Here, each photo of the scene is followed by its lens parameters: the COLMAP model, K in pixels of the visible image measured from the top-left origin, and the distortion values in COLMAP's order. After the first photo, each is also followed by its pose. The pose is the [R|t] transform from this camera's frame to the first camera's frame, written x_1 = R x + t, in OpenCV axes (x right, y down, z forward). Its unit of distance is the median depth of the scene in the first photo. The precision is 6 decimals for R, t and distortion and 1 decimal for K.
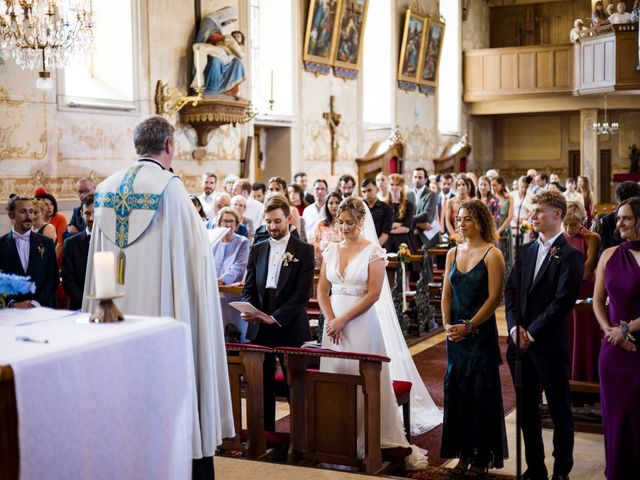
lens RADIAL K [[932.1, 0, 320.0], [0, 932.1, 240.0], [0, 0, 1]] dist [0.007185, -0.045623]
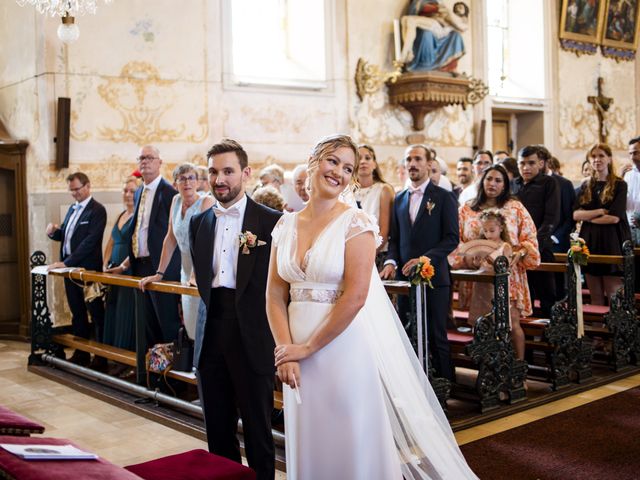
lens RADIAL K [[844.3, 0, 321.2], [0, 844.3, 221.6], [0, 0, 1]] dist [-0.129189, 0.093399]
pose [[0.920434, -0.002868, -0.390887, 0.105974], [-0.008201, 0.999611, -0.026647, 0.009655], [0.390811, 0.027733, 0.920053, 0.223975]]
